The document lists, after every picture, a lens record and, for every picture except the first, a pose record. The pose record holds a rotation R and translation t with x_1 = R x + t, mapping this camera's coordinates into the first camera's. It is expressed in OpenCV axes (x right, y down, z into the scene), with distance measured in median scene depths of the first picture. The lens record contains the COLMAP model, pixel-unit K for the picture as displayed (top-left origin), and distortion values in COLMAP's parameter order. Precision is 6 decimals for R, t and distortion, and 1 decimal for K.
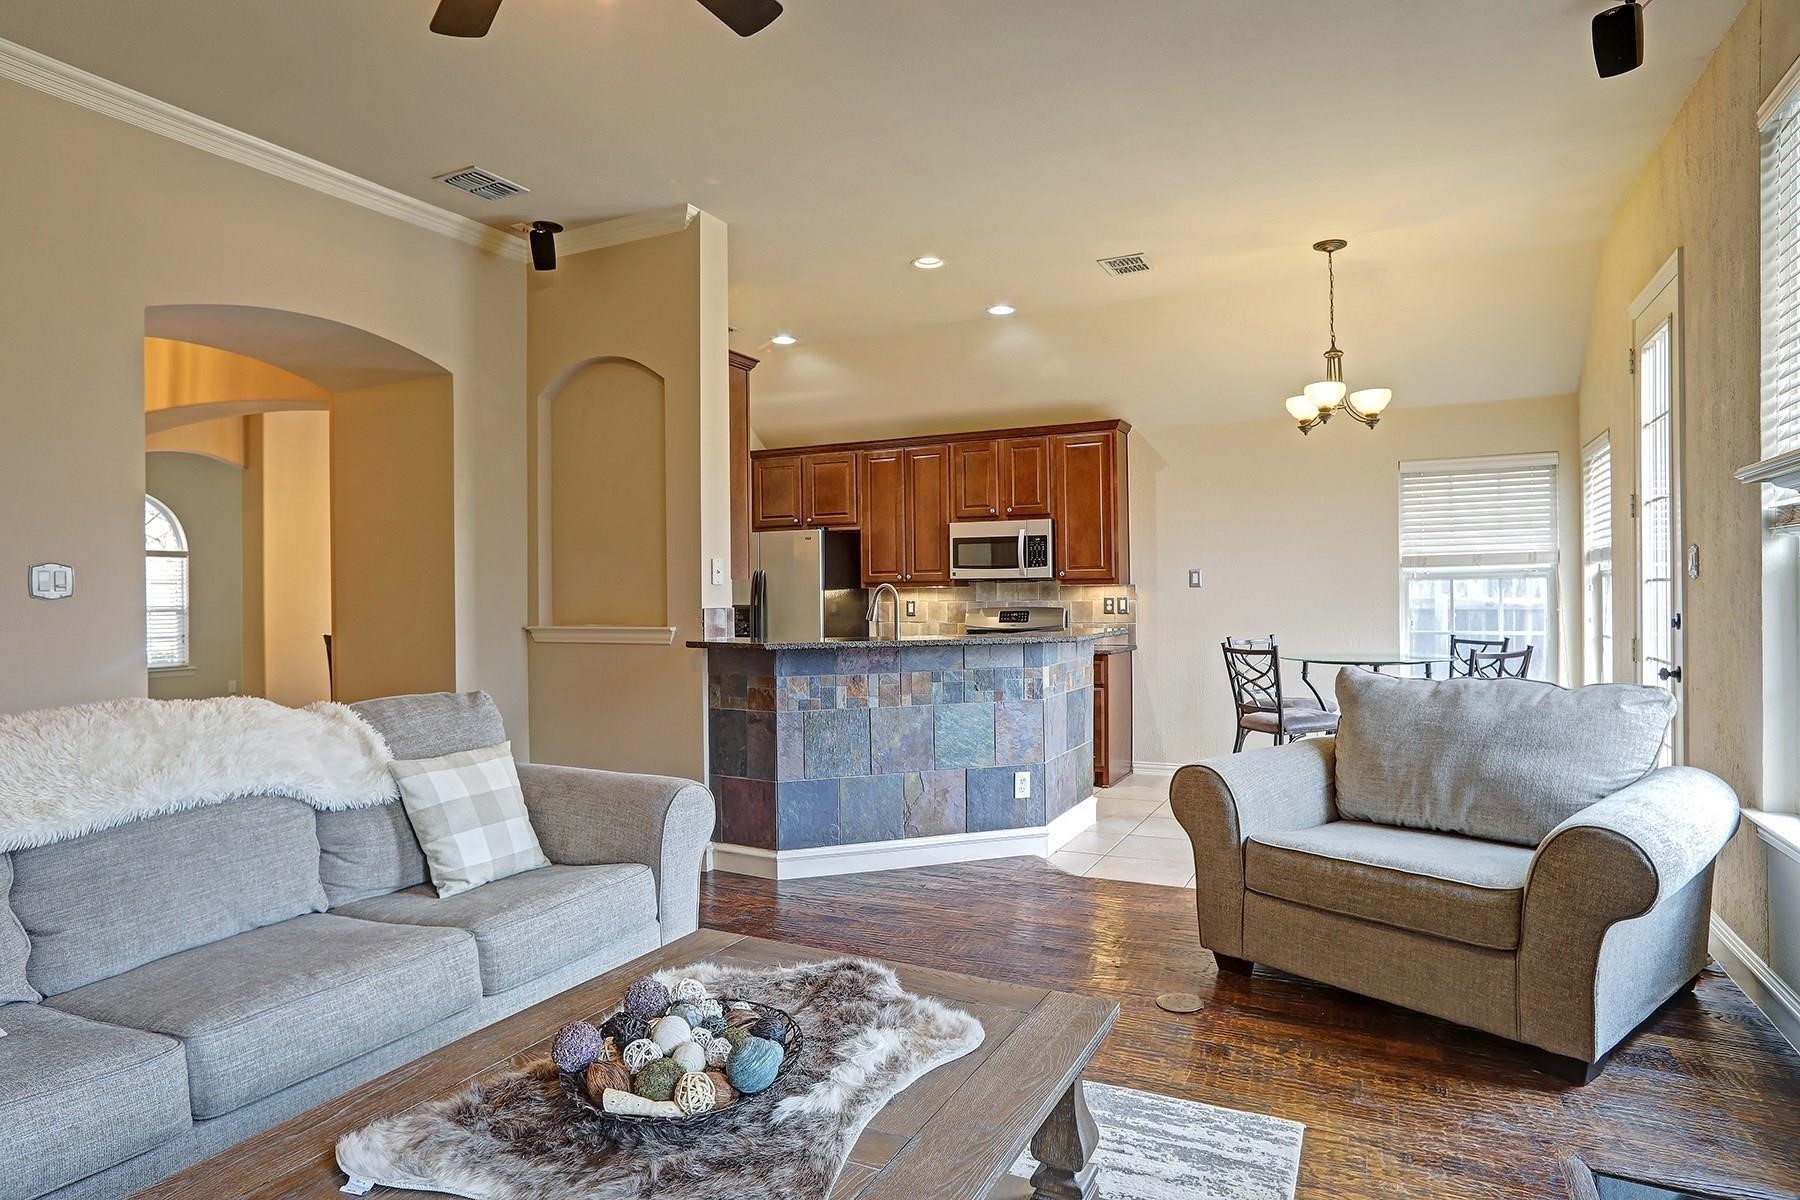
lens RADIAL K [[1034.6, 0, 894.3], [0, 1034.6, 591.3], [0, 0, 1]] dist [-0.068874, 0.049332]
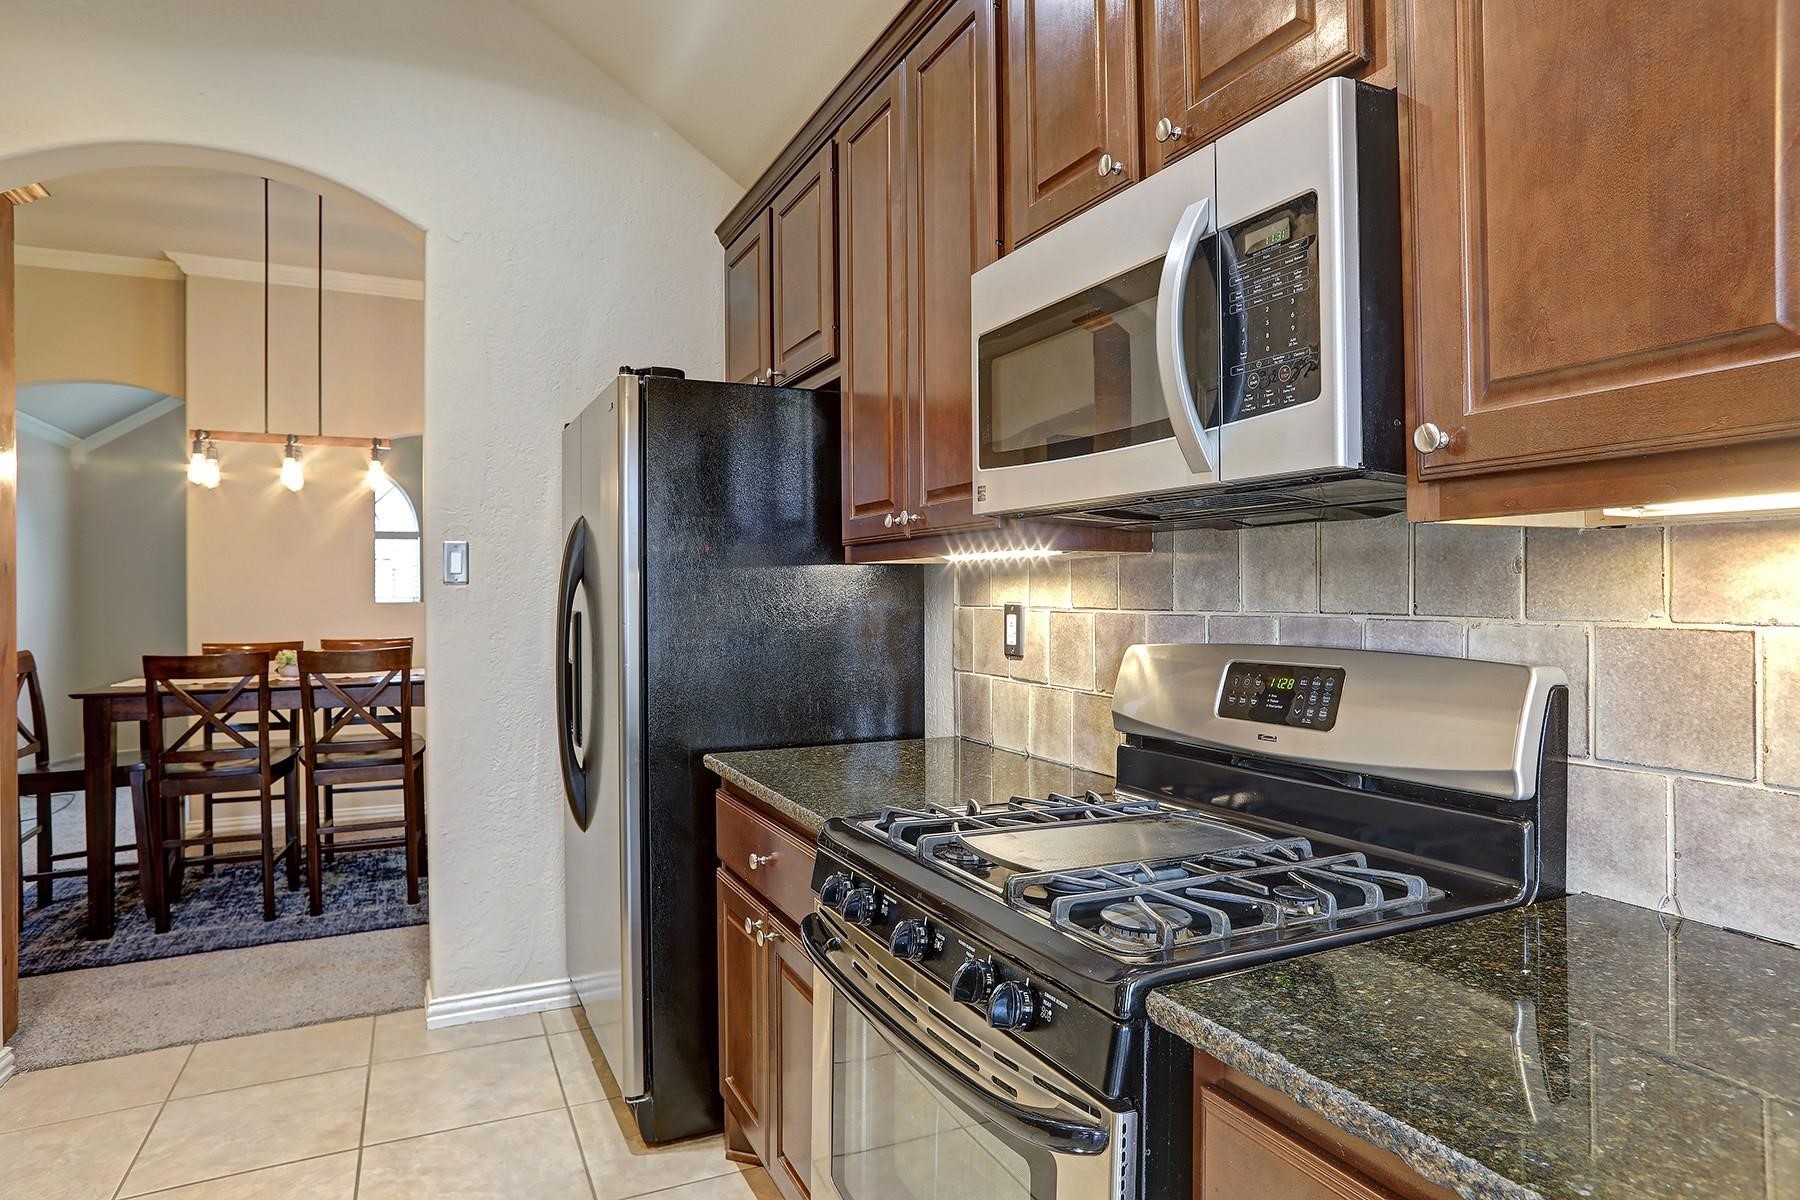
lens RADIAL K [[1034.6, 0, 894.3], [0, 1034.6, 591.3], [0, 0, 1]] dist [-0.068874, 0.049332]
pose [[0.784443, 0.004027, -0.620188, 0.189233], [0.003032, 0.999942, 0.010327, 0.002397], [0.620194, -0.009981, 0.784385, 0.833651]]
